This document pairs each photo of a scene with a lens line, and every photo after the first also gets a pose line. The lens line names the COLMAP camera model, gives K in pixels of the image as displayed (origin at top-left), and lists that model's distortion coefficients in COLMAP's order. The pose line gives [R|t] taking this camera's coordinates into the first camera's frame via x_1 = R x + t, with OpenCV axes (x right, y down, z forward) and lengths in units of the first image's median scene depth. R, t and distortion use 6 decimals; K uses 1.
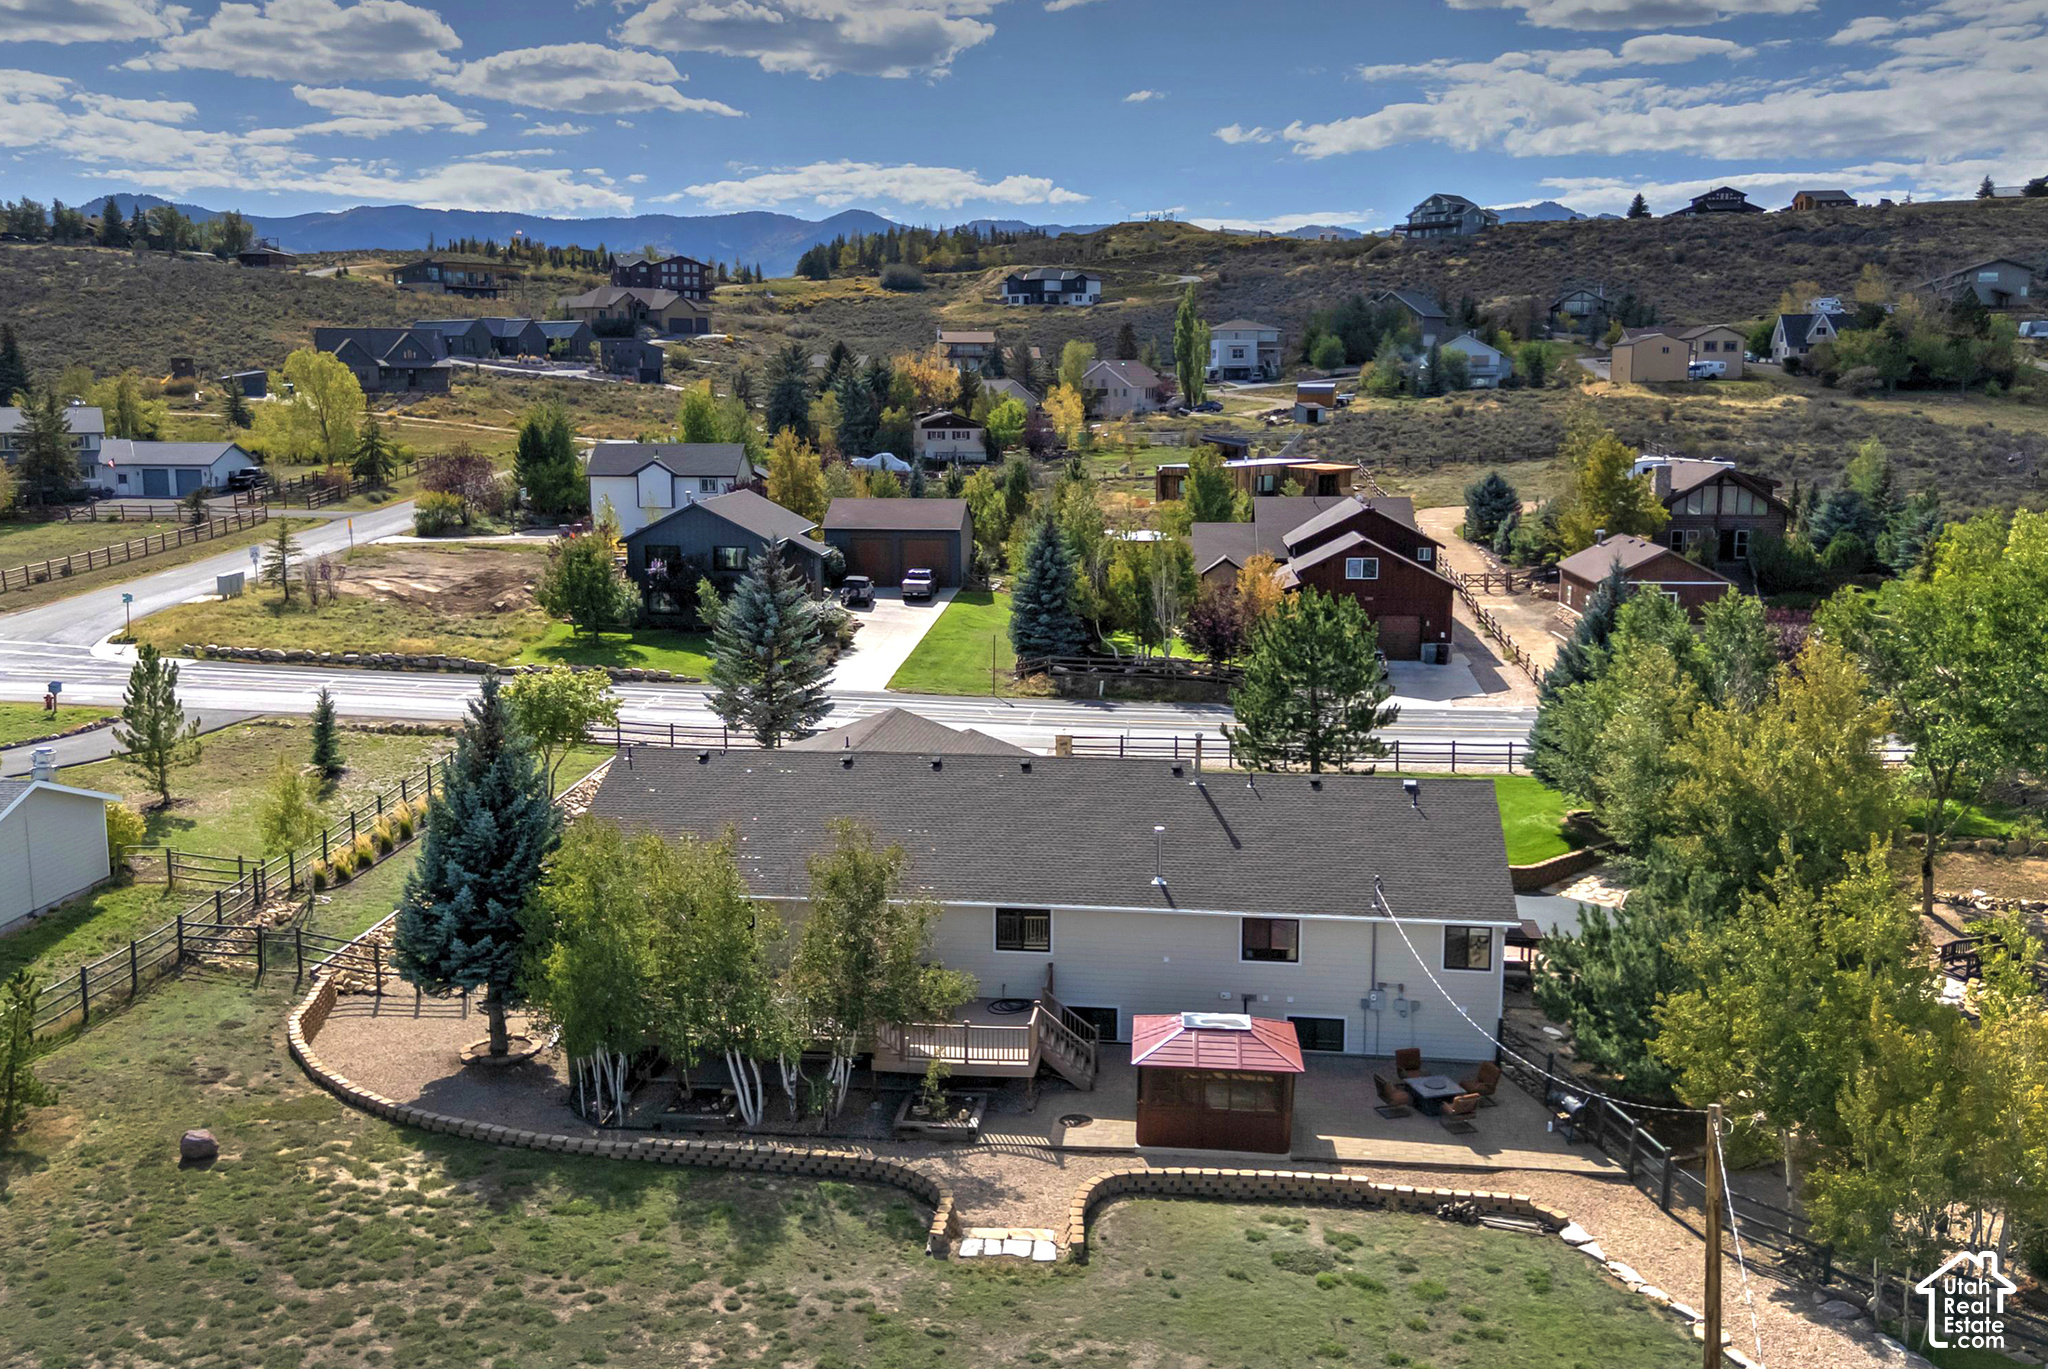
lens RADIAL K [[1862.7, 0, 1059.3], [0, 1862.7, 599.8], [0, 0, 1]] dist [0.062240, -0.070112]
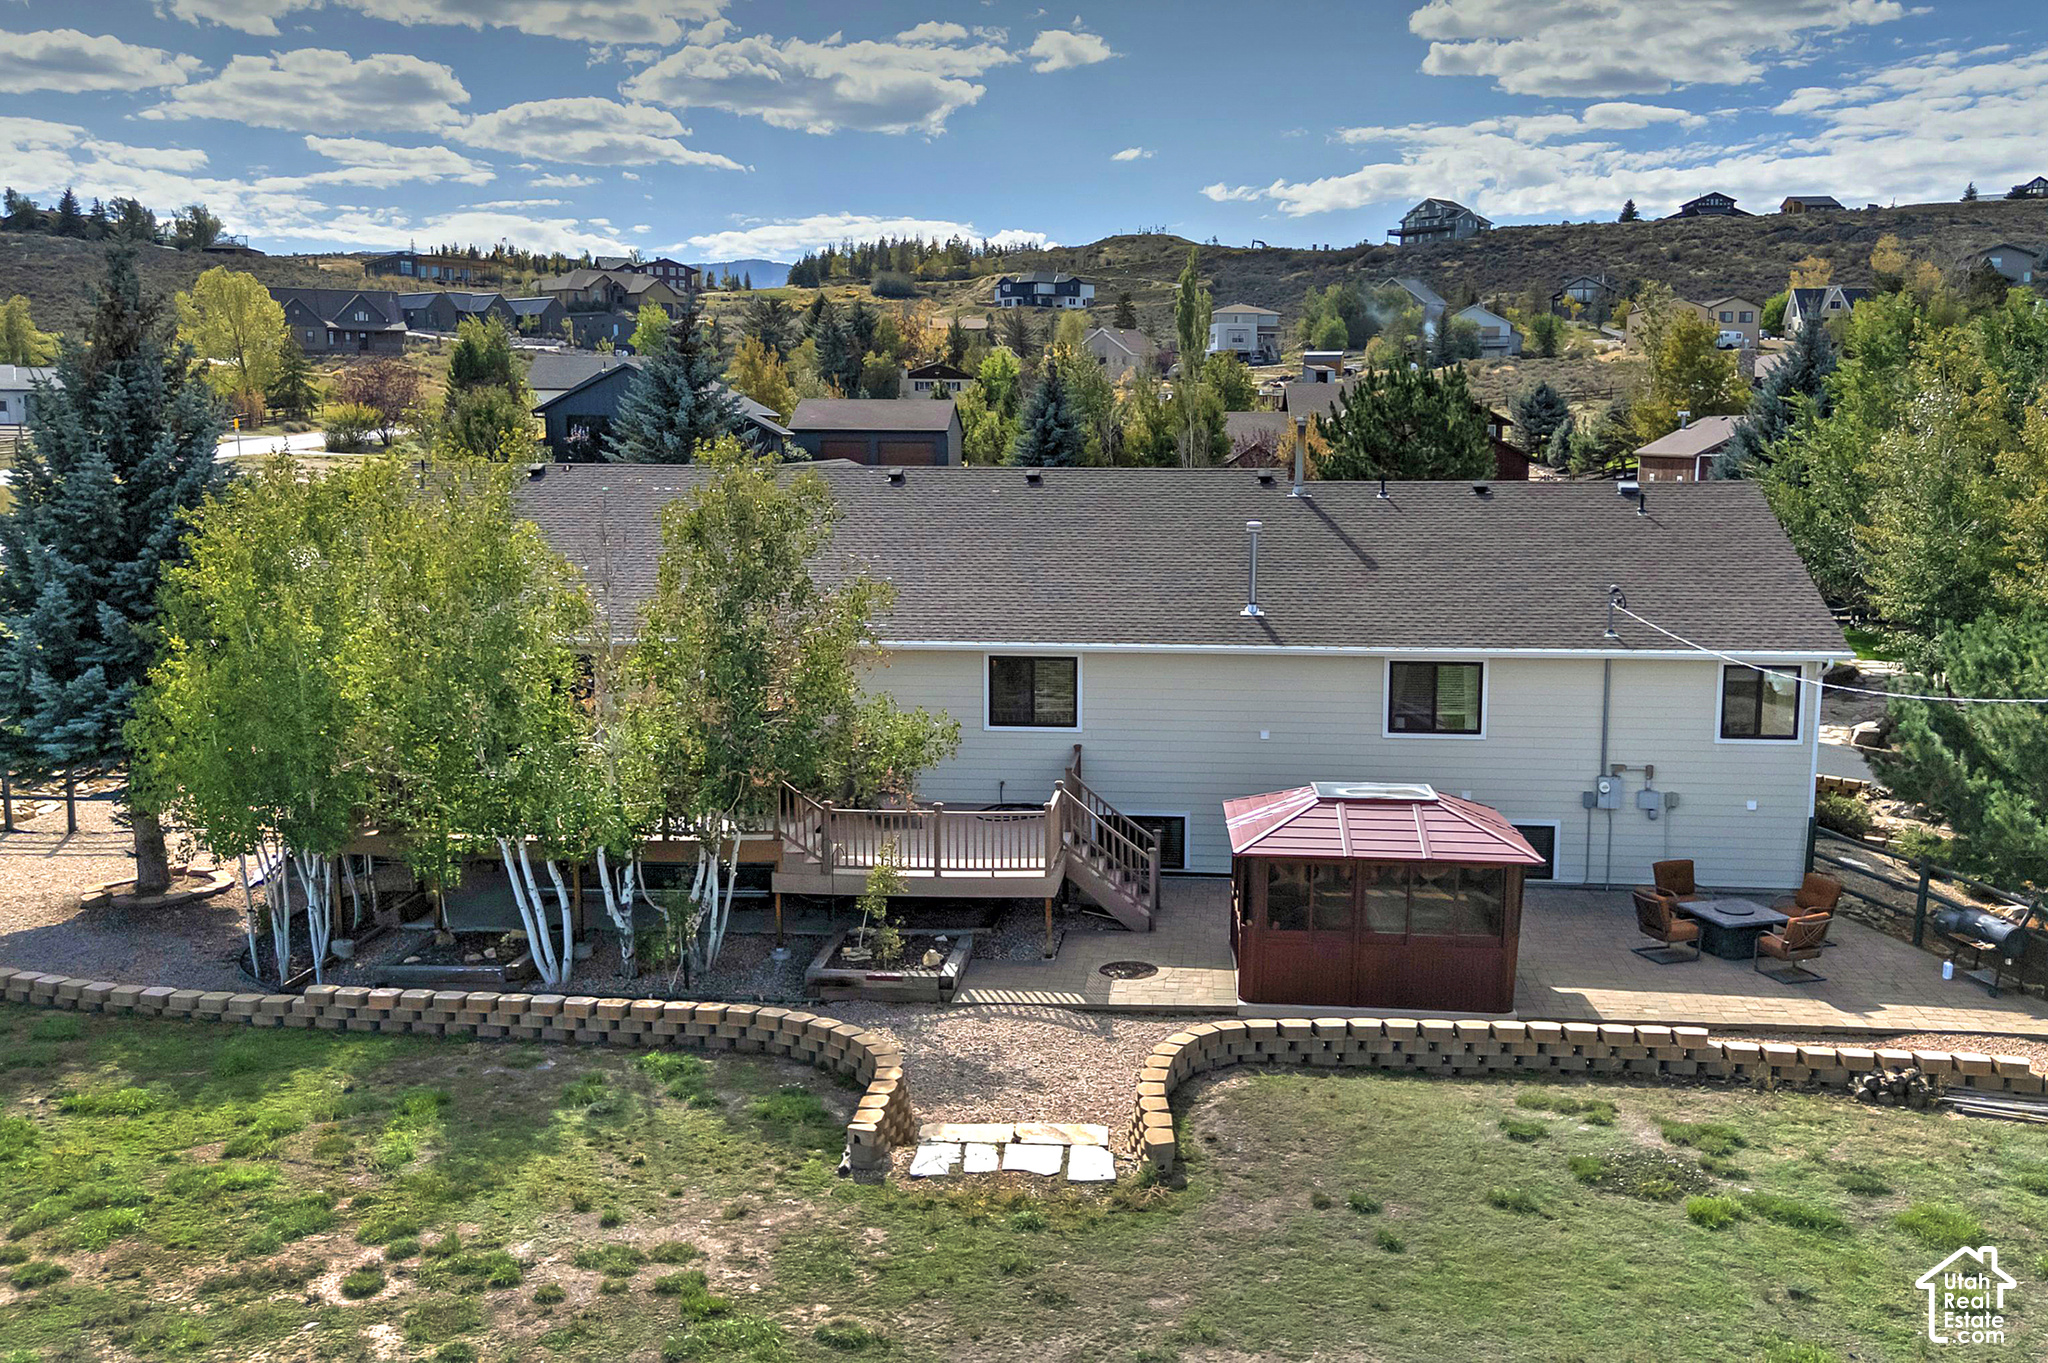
lens RADIAL K [[1799.2, 0, 1123.1], [0, 1799.2, 599.4], [0, 0, 1]] dist [0.048345, -0.034764]
pose [[0.999179, -0.001989, 0.040457, -0.013737], [0.002939, 0.999721, -0.023438, 0.163969], [-0.040399, 0.023538, 0.998906, 0.411217]]
